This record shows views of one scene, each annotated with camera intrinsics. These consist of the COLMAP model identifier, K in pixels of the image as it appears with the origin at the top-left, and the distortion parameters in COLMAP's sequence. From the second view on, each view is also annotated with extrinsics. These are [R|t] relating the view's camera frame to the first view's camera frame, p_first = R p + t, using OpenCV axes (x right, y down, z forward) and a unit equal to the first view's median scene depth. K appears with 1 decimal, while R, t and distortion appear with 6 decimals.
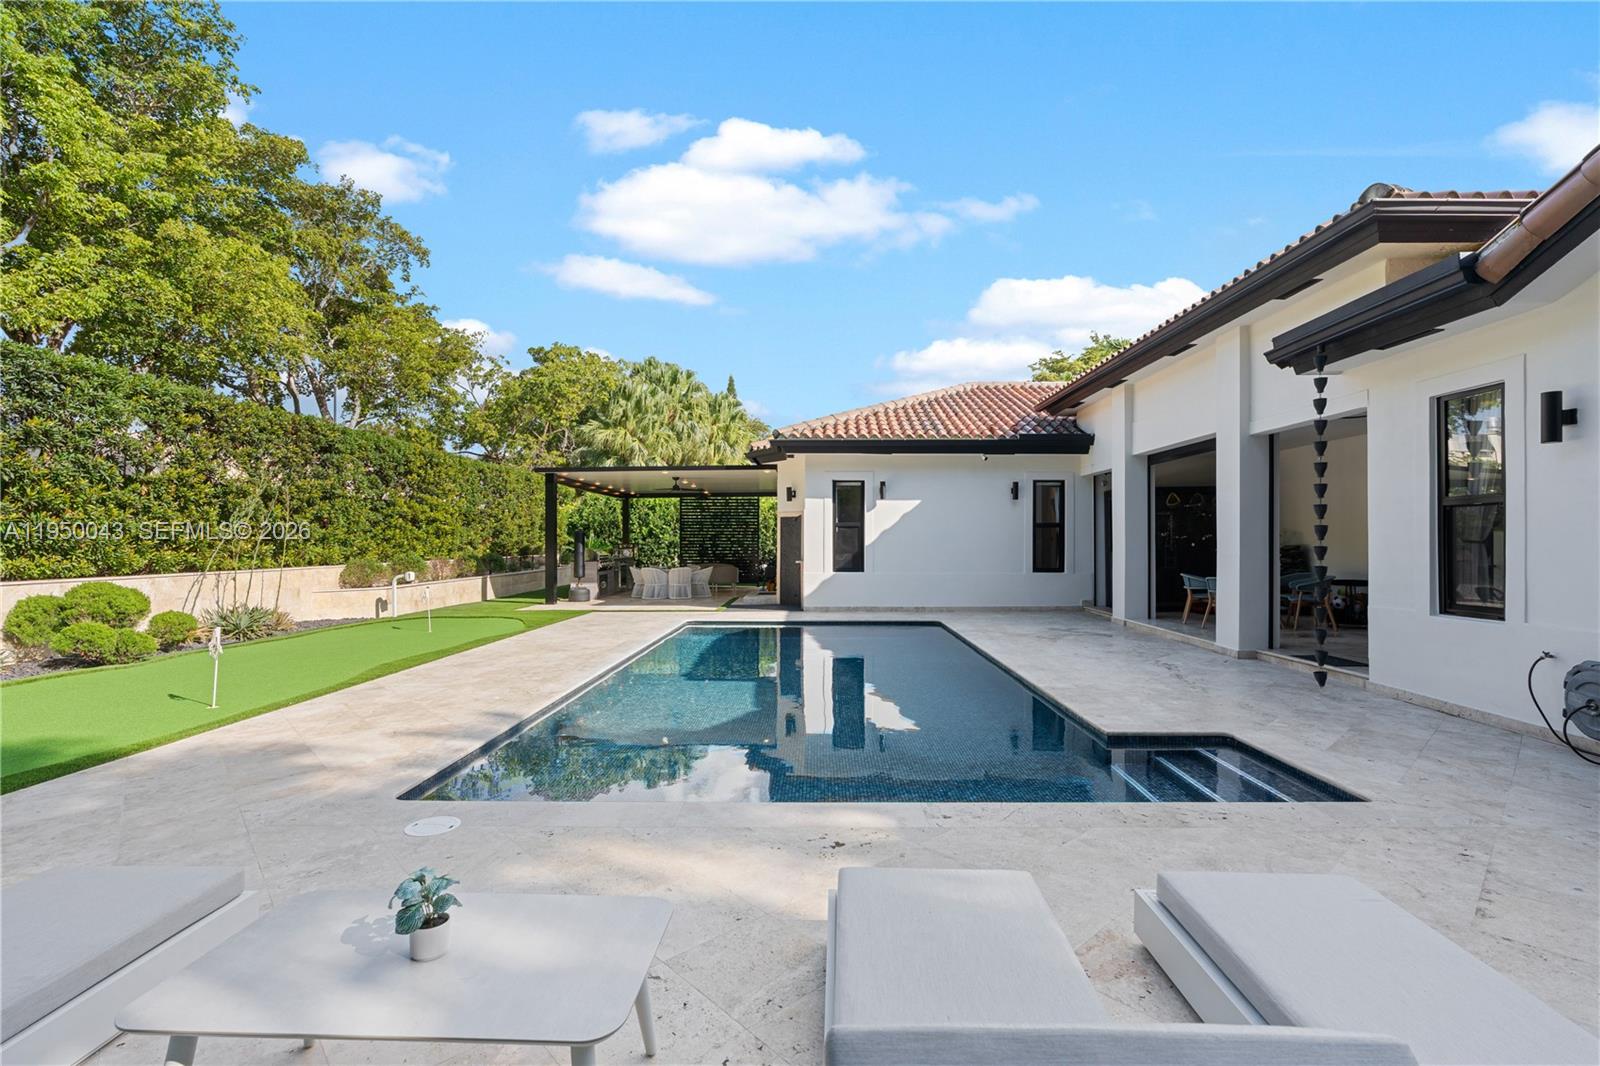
lens RADIAL K [[725.2, 0, 805.0], [0, 725.2, 538.8], [0, 0, 1]] dist [-0.003091, 0.001465]
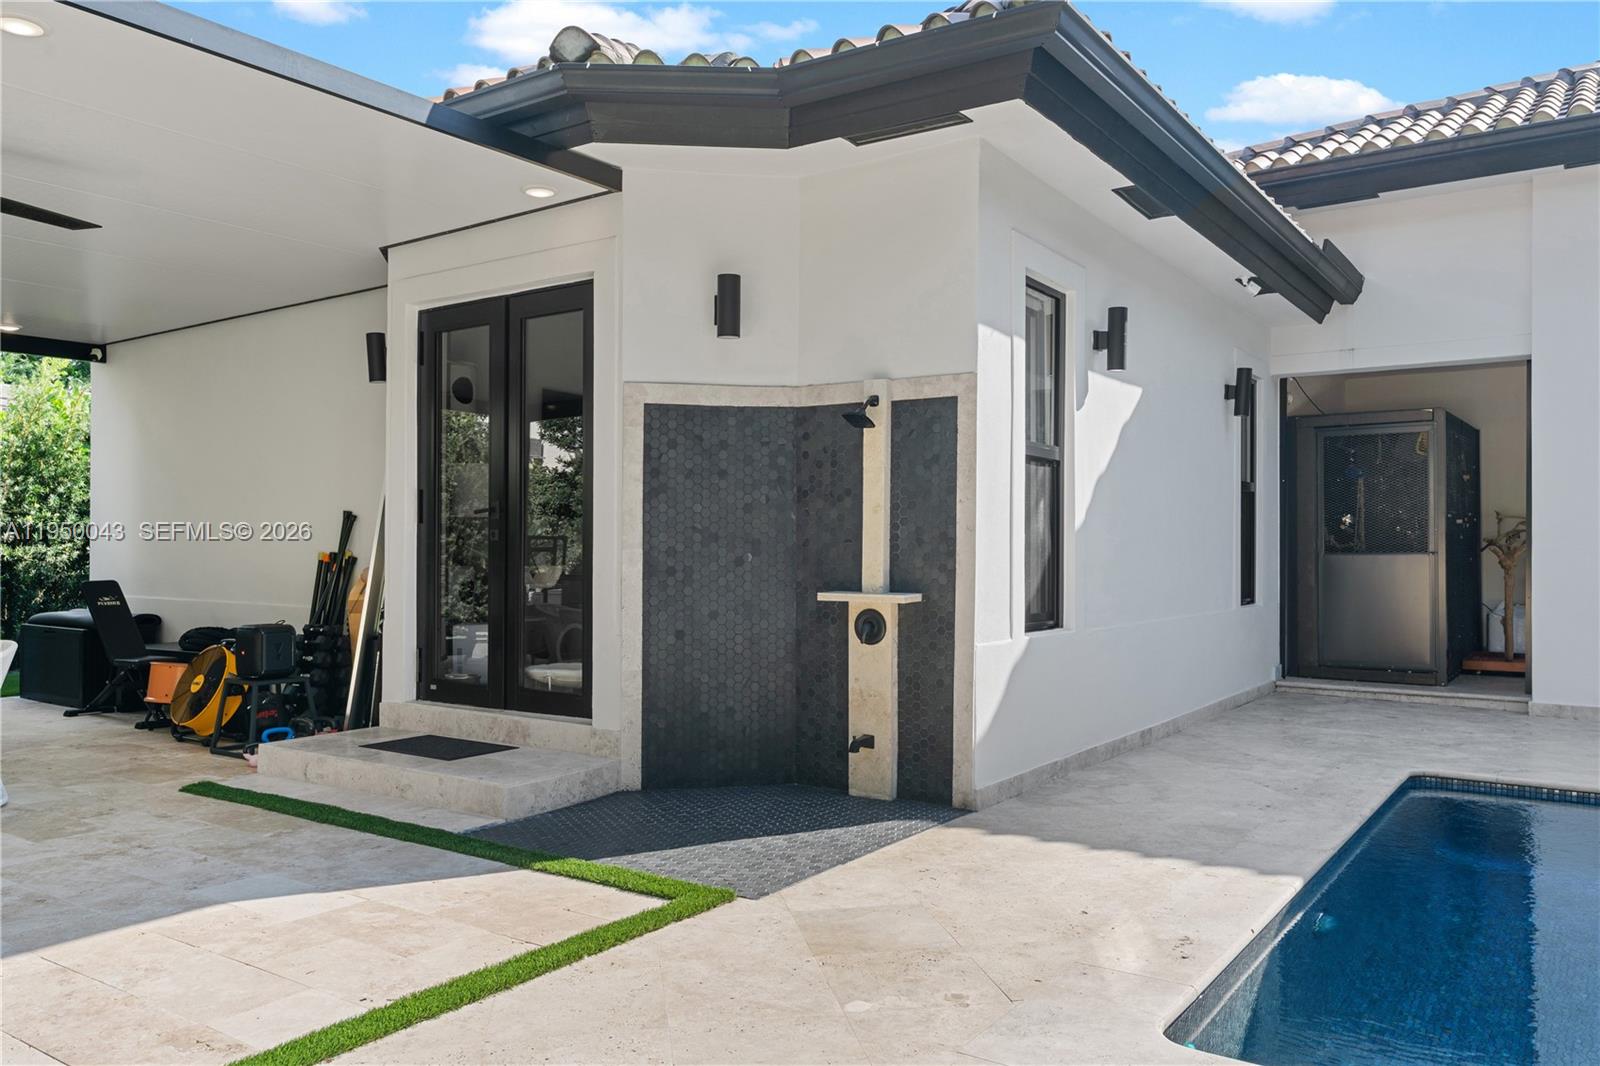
lens RADIAL K [[1191.9, 0, 809.8], [0, 1191.9, 543.0], [0, 0, 1]] dist [-0.006736, 0.004948]
pose [[0.557710, 0.006457, 0.830011, -0.346441], [-0.005404, 0.999977, -0.004148, 0.015702], [-0.830018, -0.002172, 0.557732, 0.831692]]
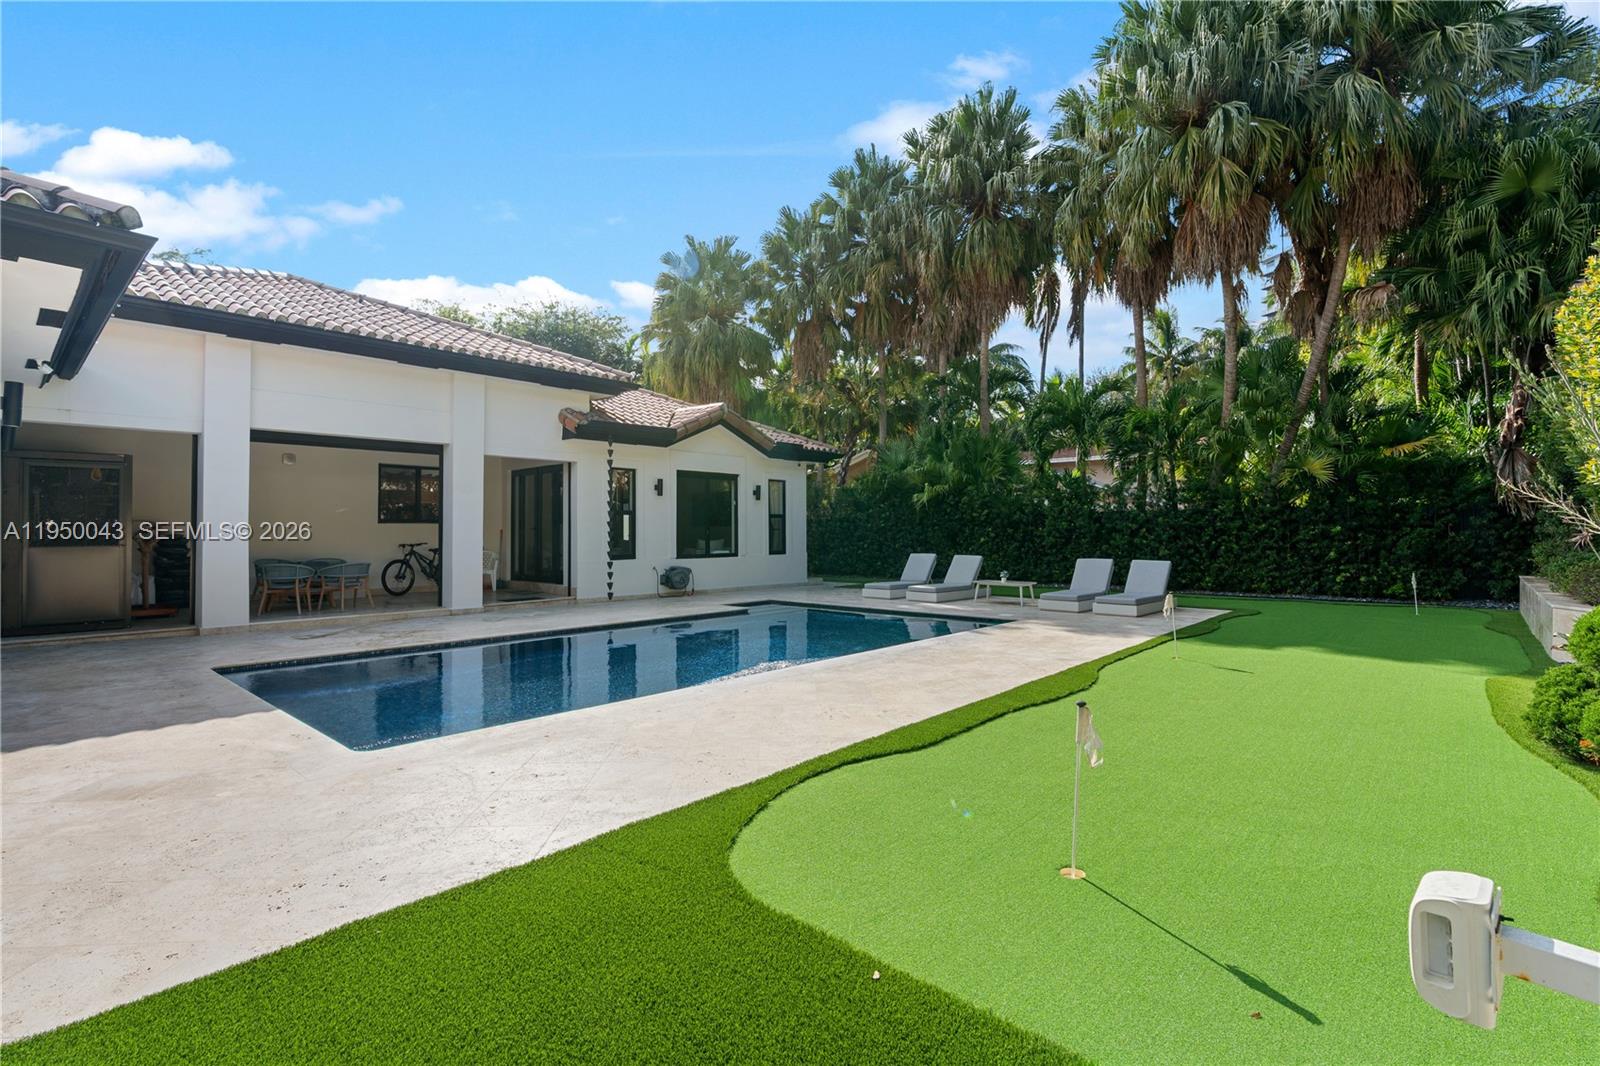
lens RADIAL K [[725.2, 0, 821.6], [0, 725.2, 529.4], [0, 0, 1]] dist [-0.003091, 0.001465]
pose [[-0.764259, 0.000384, 0.644909, -0.493448], [0.000168, 1.000000, -0.000397, 0.002253], [-0.644909, -0.000196, -0.764259, 0.997111]]
